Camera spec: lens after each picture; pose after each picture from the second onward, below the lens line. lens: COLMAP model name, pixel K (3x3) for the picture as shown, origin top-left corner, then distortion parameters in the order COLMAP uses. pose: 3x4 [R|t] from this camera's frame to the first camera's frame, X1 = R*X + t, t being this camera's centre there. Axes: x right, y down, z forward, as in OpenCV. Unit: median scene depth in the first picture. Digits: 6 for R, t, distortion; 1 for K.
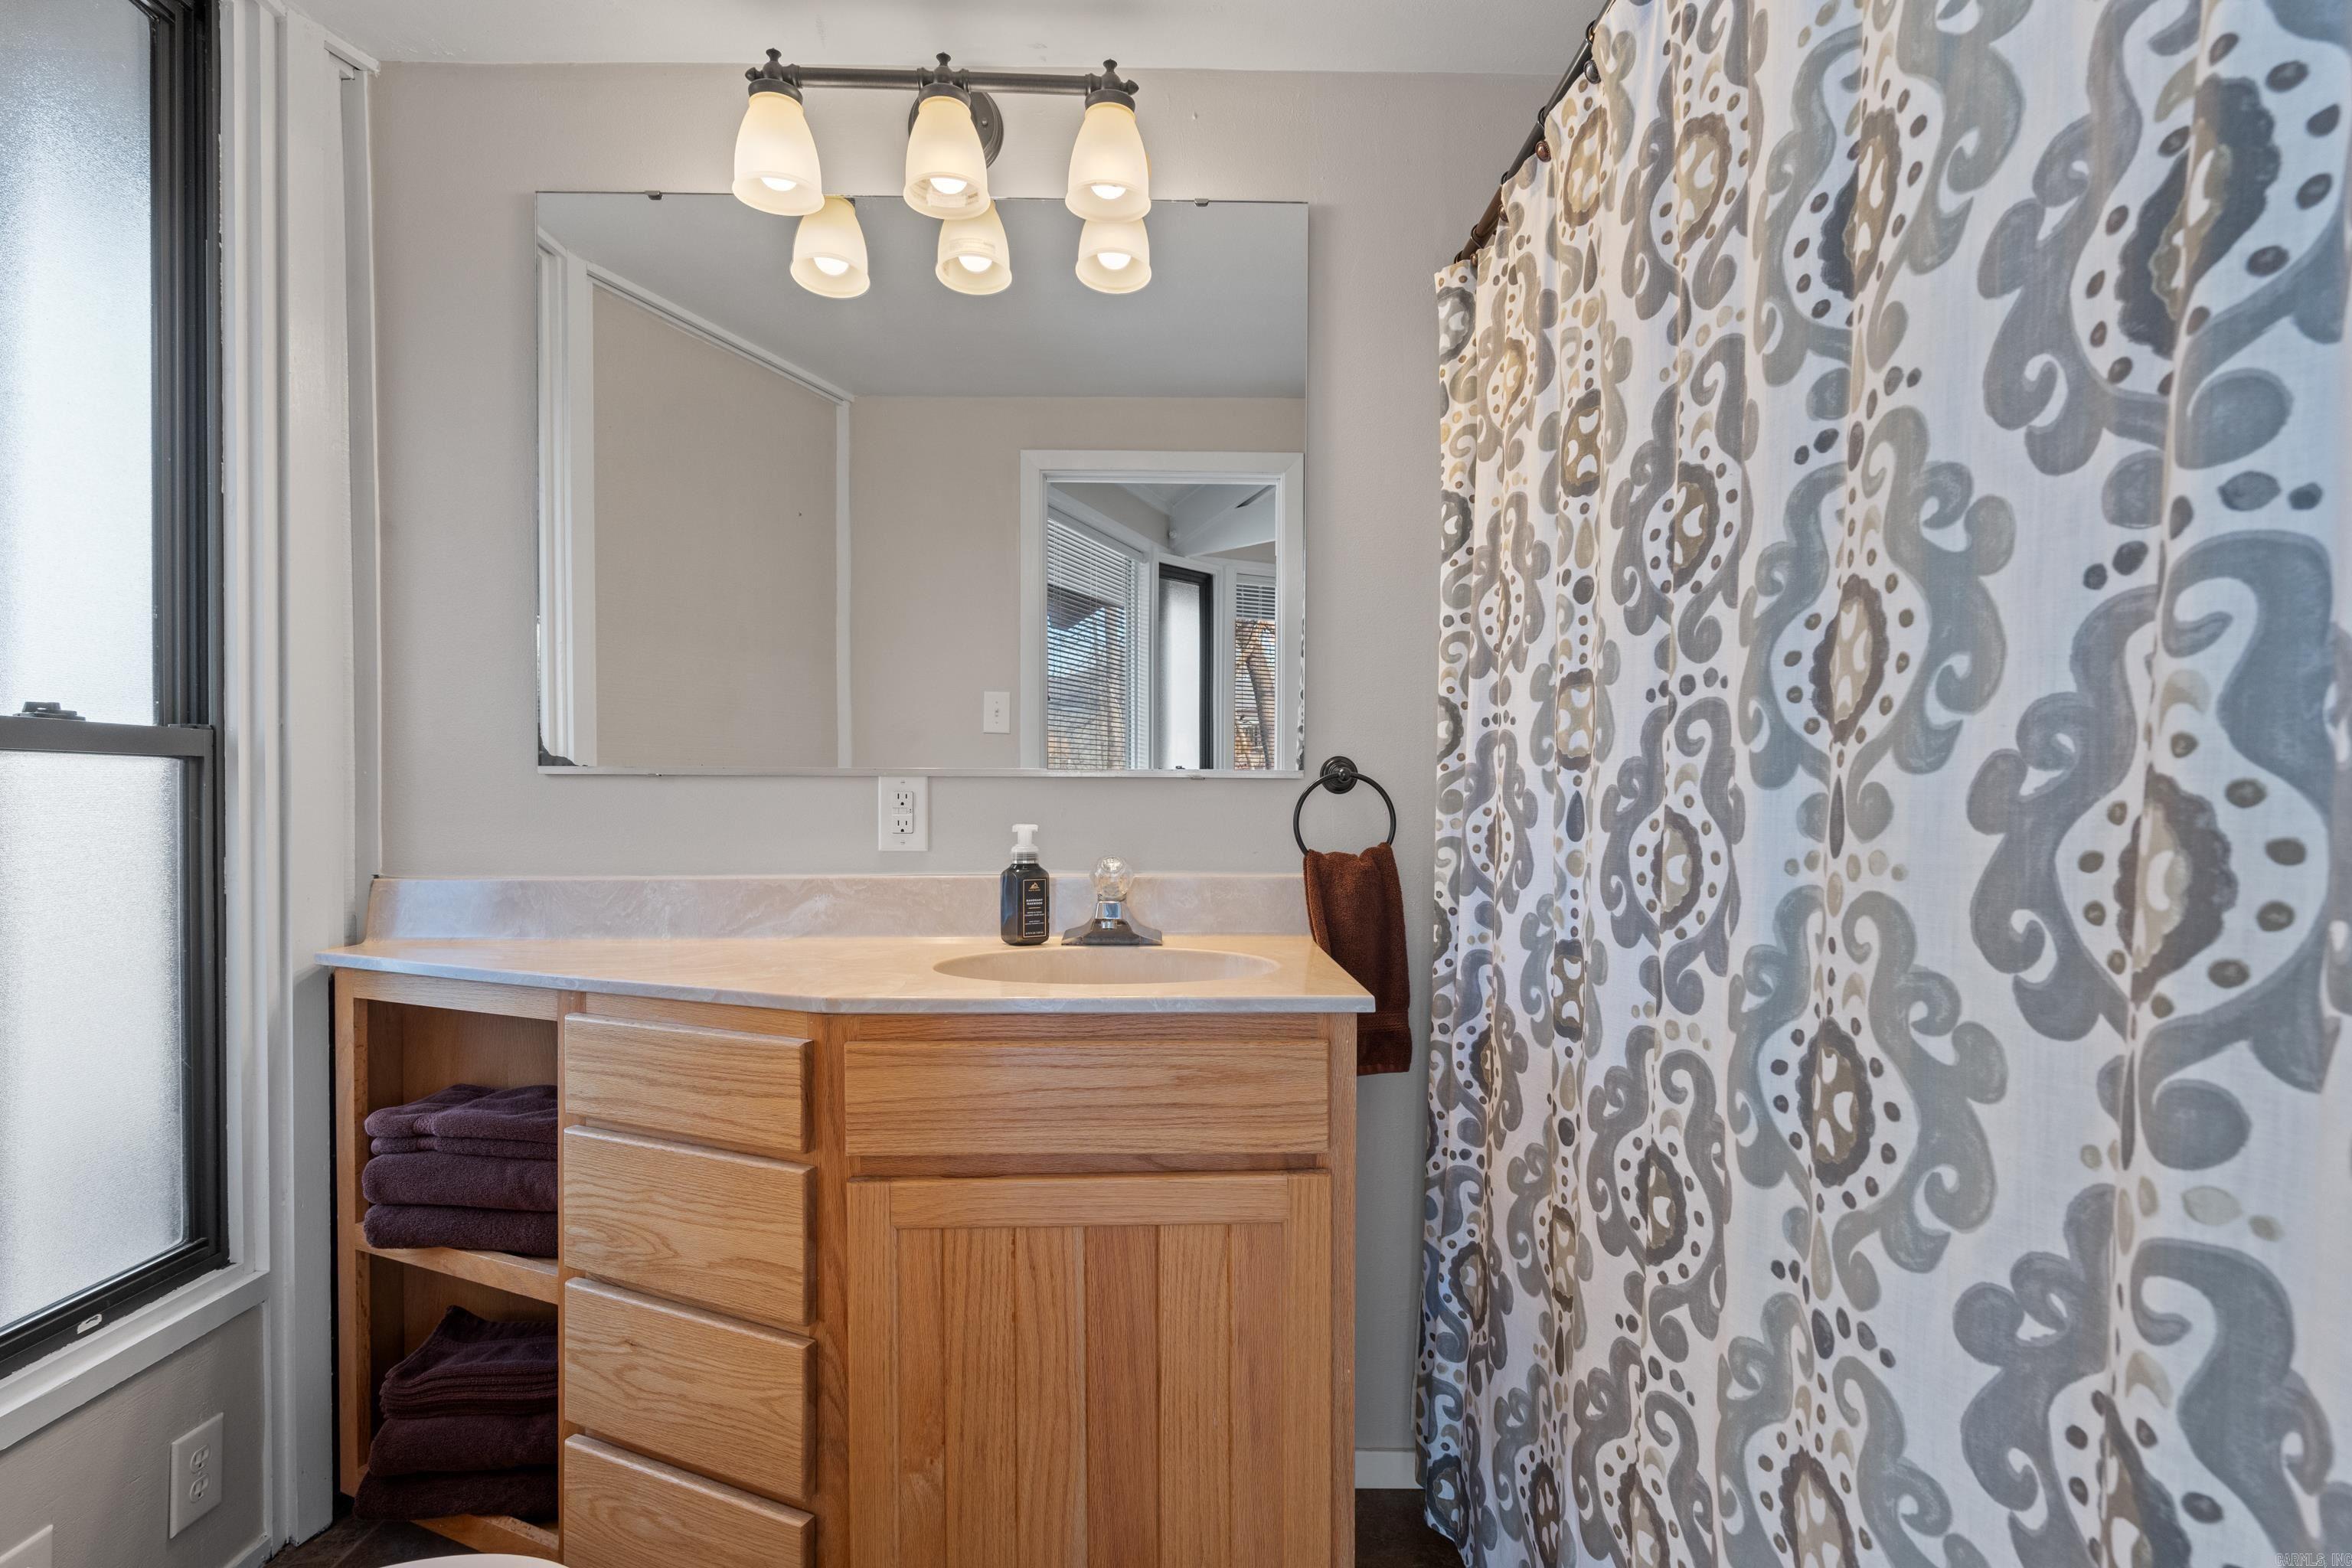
lens RADIAL K [[1066.5, 0, 1179.2], [0, 1066.5, 795.4], [0, 0, 1]] dist [-0.002641, 0.000165]
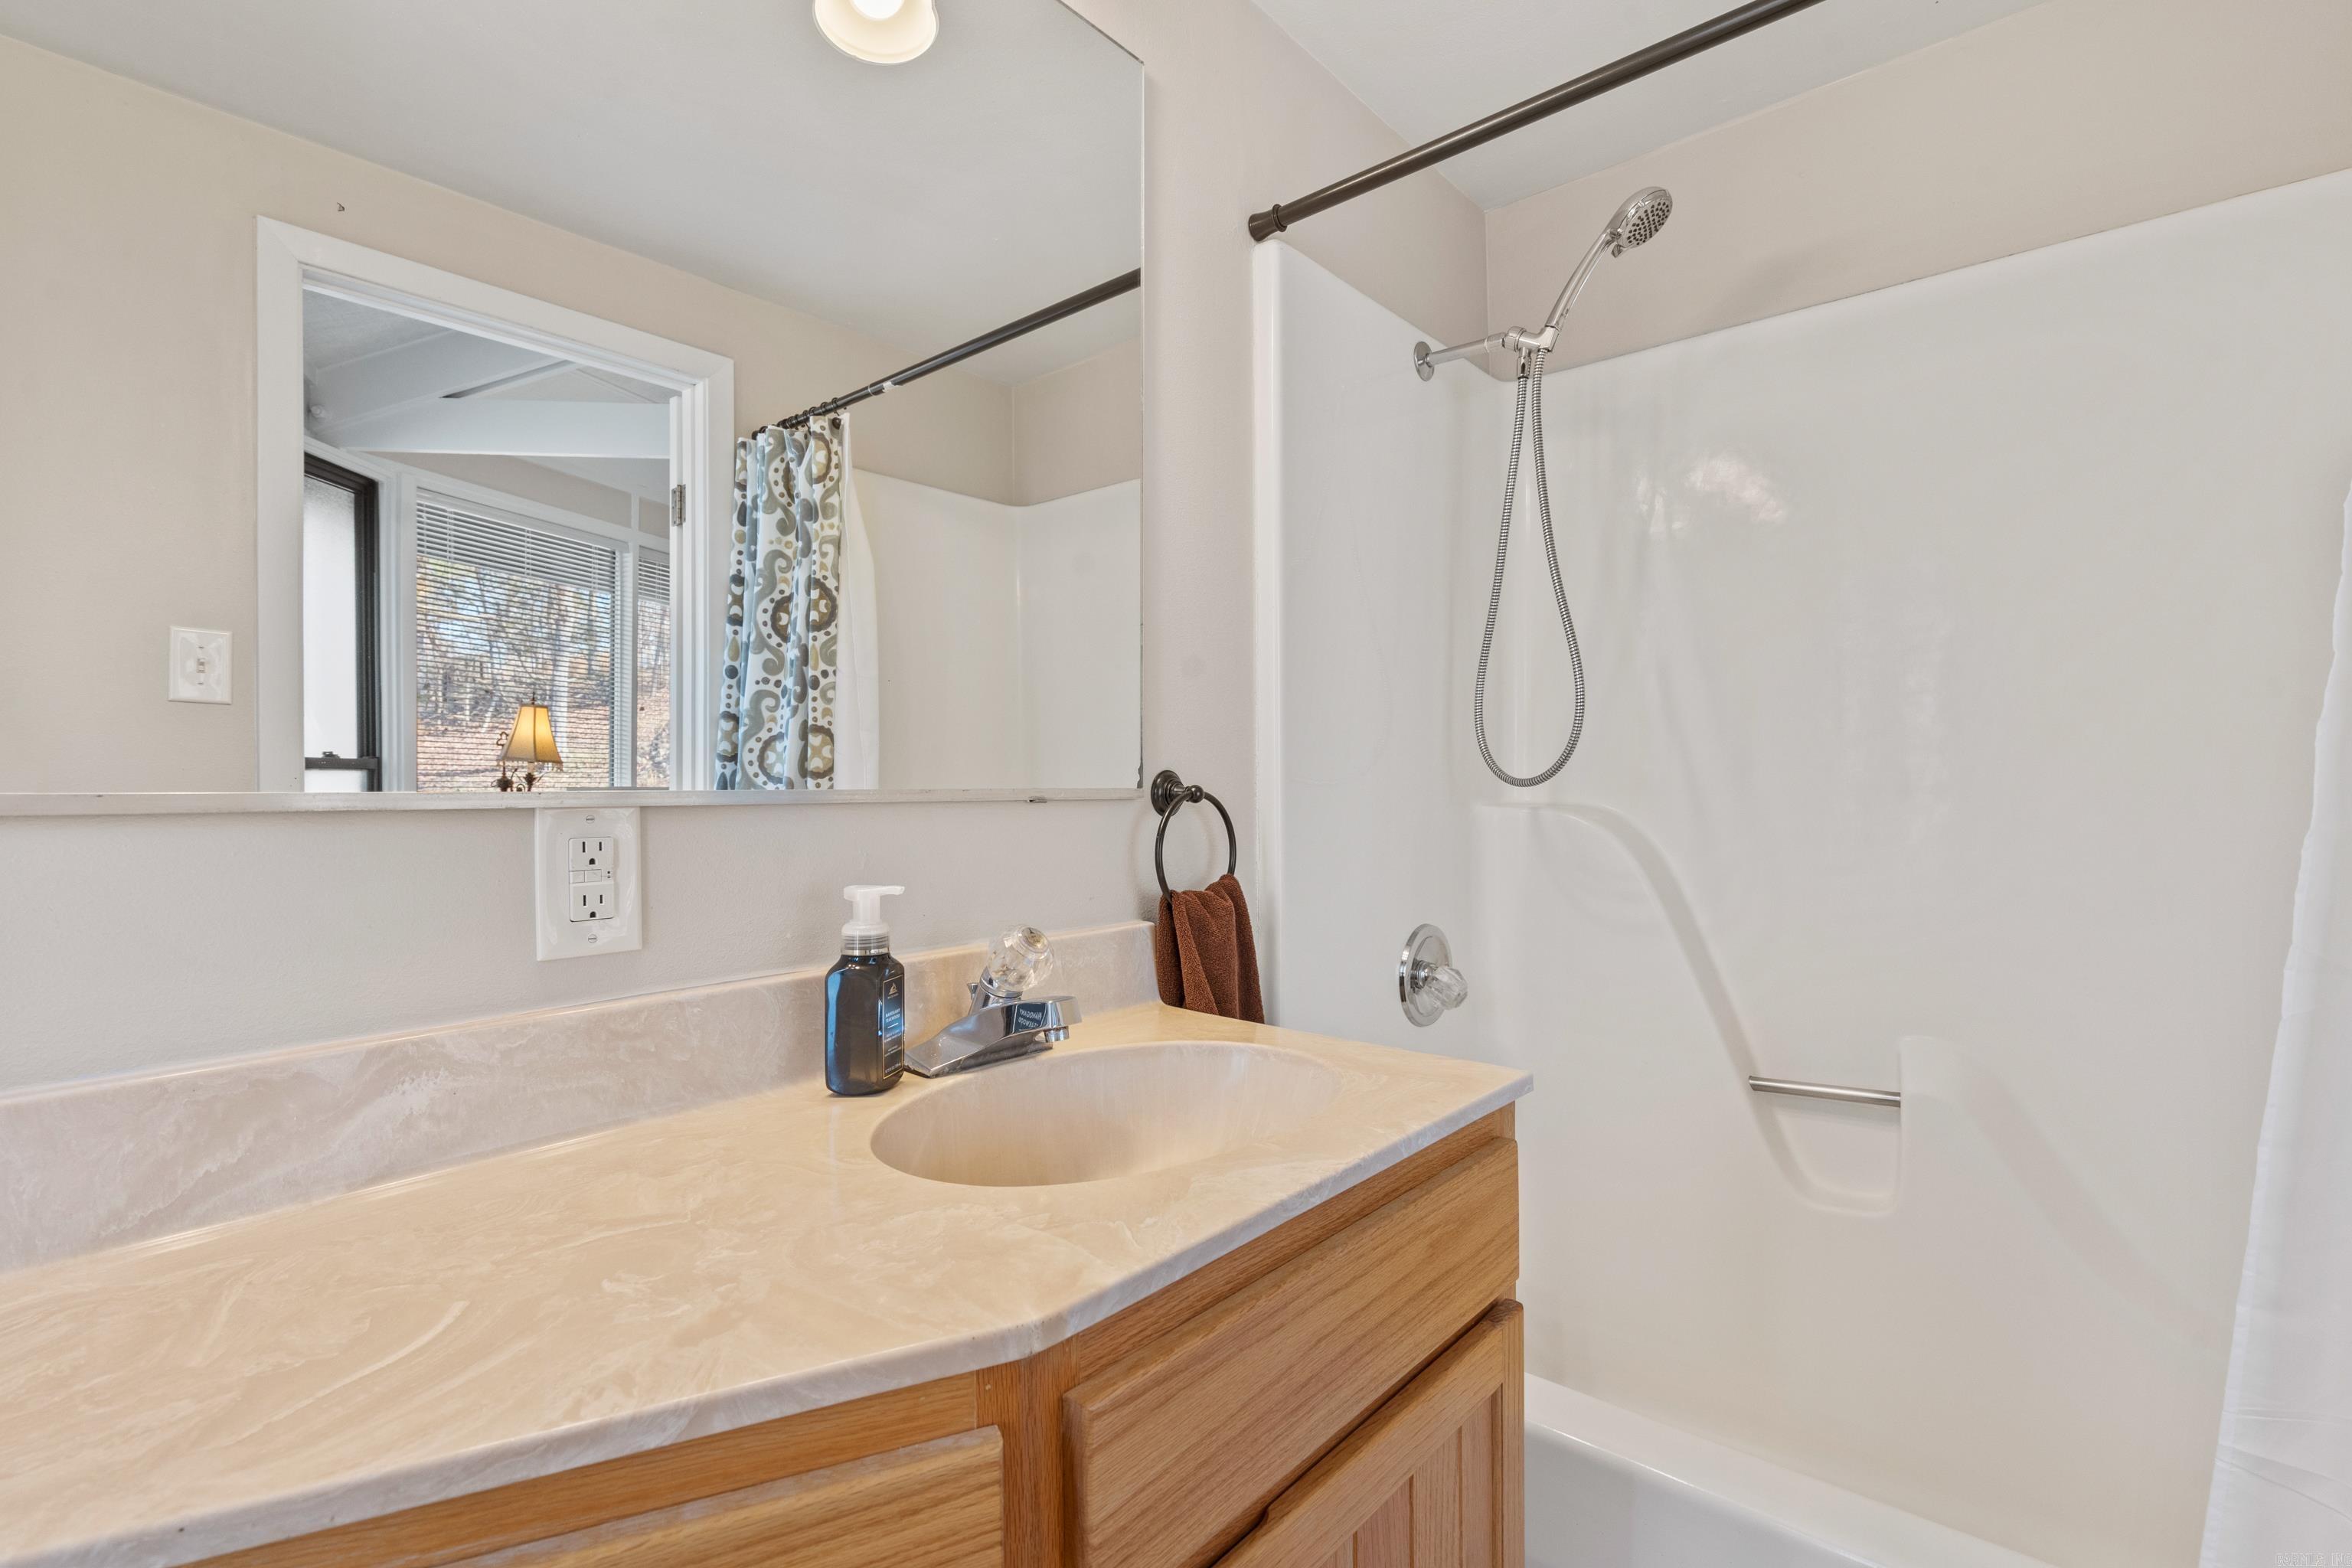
lens RADIAL K [[1068.6, 0, 1177.4], [0, 1068.6, 771.9], [0, 0, 1]] dist [-0.000920, -0.000011]
pose [[0.677794, 0.000286, 0.735252, -0.451109], [0.005222, 0.999973, -0.005203, -0.030998], [-0.735233, 0.007366, 0.677774, 0.460699]]
